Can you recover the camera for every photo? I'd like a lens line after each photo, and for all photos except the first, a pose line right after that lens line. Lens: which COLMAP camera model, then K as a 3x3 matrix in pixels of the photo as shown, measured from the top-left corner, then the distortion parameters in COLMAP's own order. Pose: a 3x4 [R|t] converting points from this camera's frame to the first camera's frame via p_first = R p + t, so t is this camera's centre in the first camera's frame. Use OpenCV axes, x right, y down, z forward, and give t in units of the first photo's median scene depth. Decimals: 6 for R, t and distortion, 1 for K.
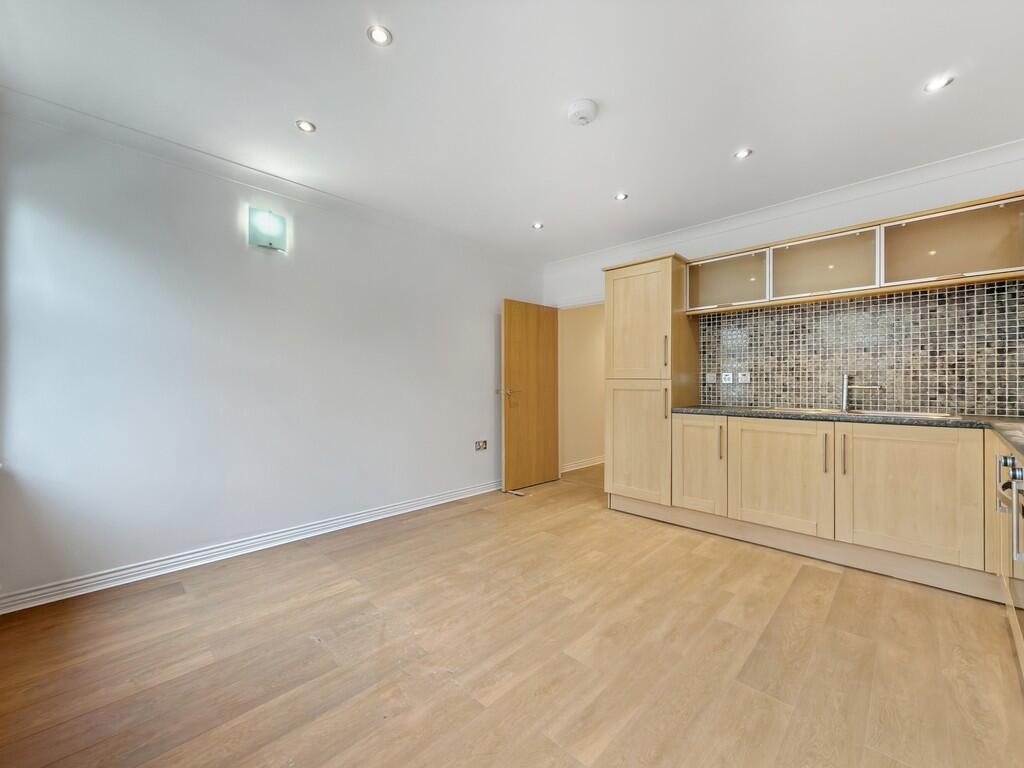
lens RADIAL K [[417.7, 0, 519.6], [0, 417.7, 360.7], [0, 0, 1]] dist [-0.006986, 0.002027]
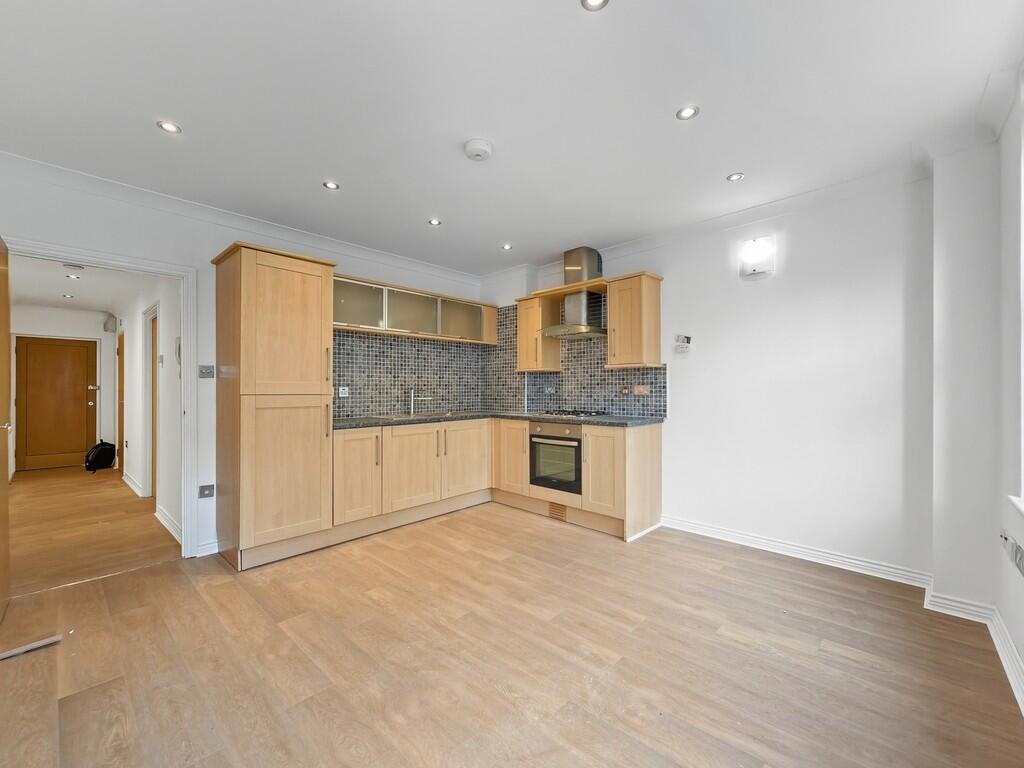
lens RADIAL K [[417.7, 0, 514.8], [0, 417.7, 370.0], [0, 0, 1]] dist [-0.006986, 0.002027]
pose [[-0.036561, 0.052901, 0.997930, -0.671883], [-0.041402, 0.997660, -0.054403, 0.028393], [-0.998473, -0.043306, -0.034286, 0.695265]]
